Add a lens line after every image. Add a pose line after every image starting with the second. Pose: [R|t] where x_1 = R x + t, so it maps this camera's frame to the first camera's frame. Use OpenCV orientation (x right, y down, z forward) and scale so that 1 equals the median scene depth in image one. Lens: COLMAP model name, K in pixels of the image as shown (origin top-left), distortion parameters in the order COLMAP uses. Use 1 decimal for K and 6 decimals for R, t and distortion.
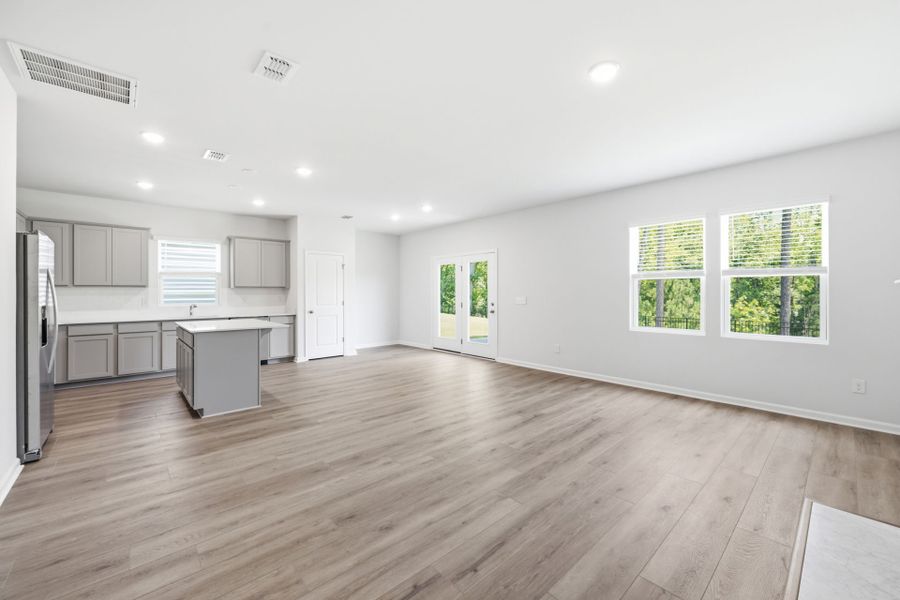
lens RADIAL K [[359.0, 0, 453.3], [0, 359.0, 293.3], [0, 0, 1]] dist [0.001647, 0.000107]
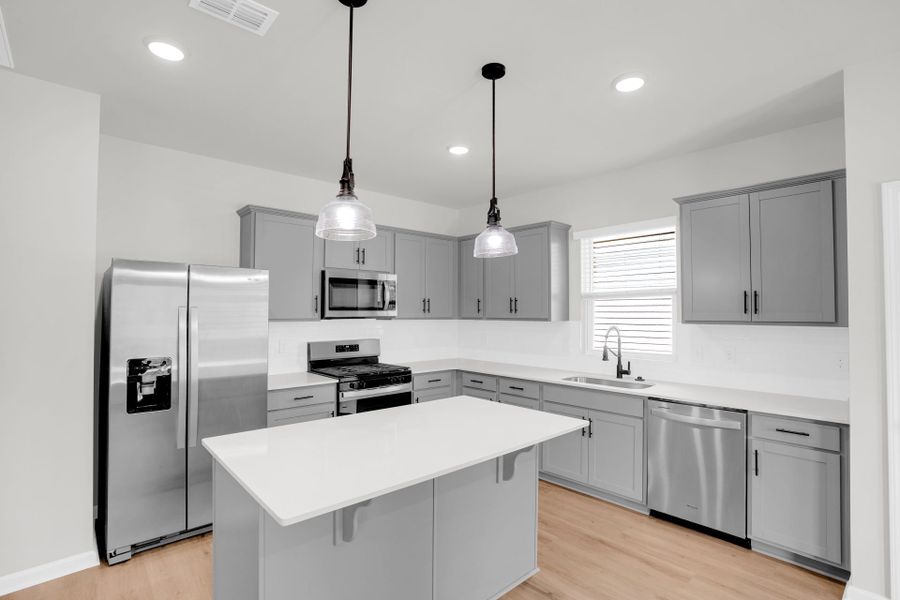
lens RADIAL K [[424.1, 0, 453.3], [0, 424.1, 302.8], [0, 0, 1]] dist [-0.024377, 0.000726]
pose [[-0.004417, -0.017585, -0.999836, -0.233257], [0.000967, 0.999845, -0.017590, -0.055680], [0.999990, -0.001045, -0.004399, 1.394513]]
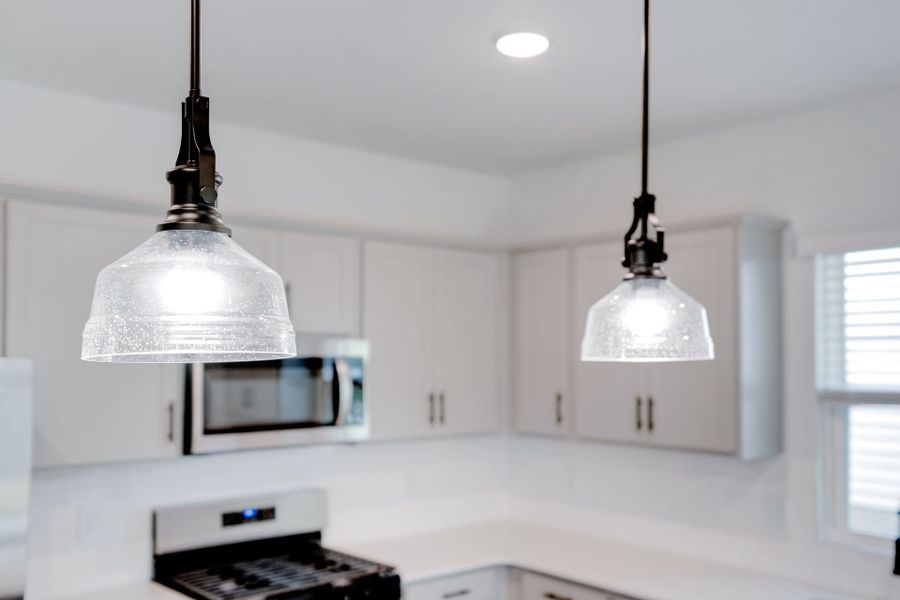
lens RADIAL K [[847.1, 0, 451.3], [0, 847.1, 348.2], [0, 0, 1]] dist [0.070188, 0.001571]
pose [[-0.041446, -0.006961, -0.999116, -0.428834], [-0.003425, 0.999971, -0.006825, -0.144159], [0.999135, 0.003139, -0.041469, 1.370565]]
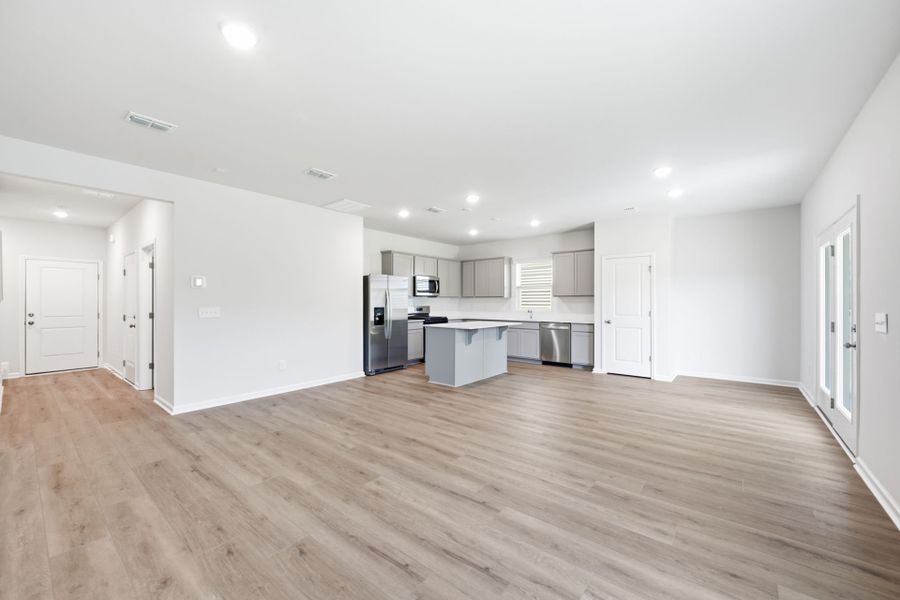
lens RADIAL K [[354.3, 0, 452.7], [0, 354.3, 303.2], [0, 0, 1]] dist [-0.000286, 0.000102]
pose [[0.153797, 0.006118, -0.988083, 0.902104], [0.000110, 0.999981, 0.006209, -0.002749], [0.988102, -0.001064, 0.153794, 0.944936]]
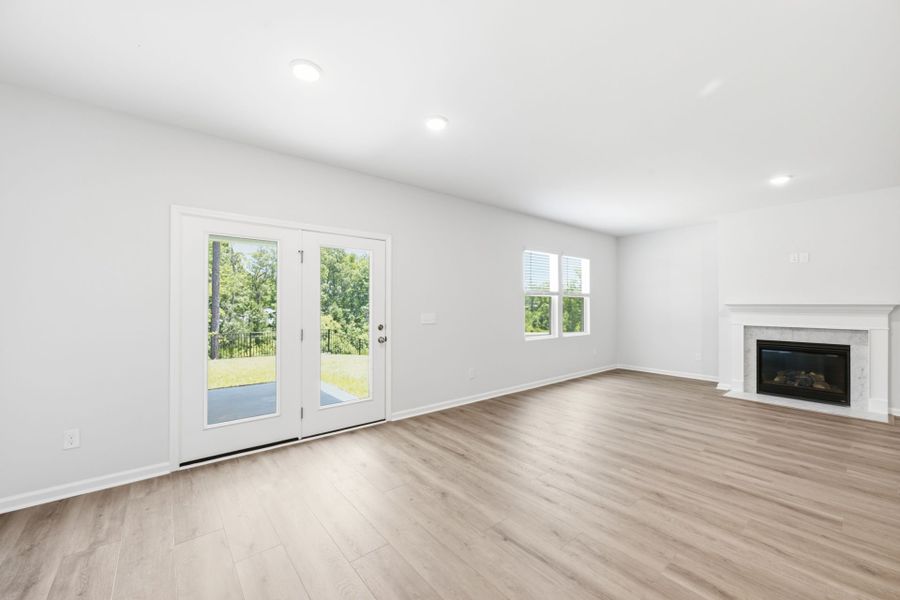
lens RADIAL K [[354.3, 0, 452.7], [0, 354.3, 303.2], [0, 0, 1]] dist [-0.000286, 0.000102]
pose [[0.054480, 0.007144, 0.998489, -0.937548], [-0.000175, 0.999974, -0.007145, -0.009689], [-0.998515, 0.000215, 0.054480, 1.715400]]
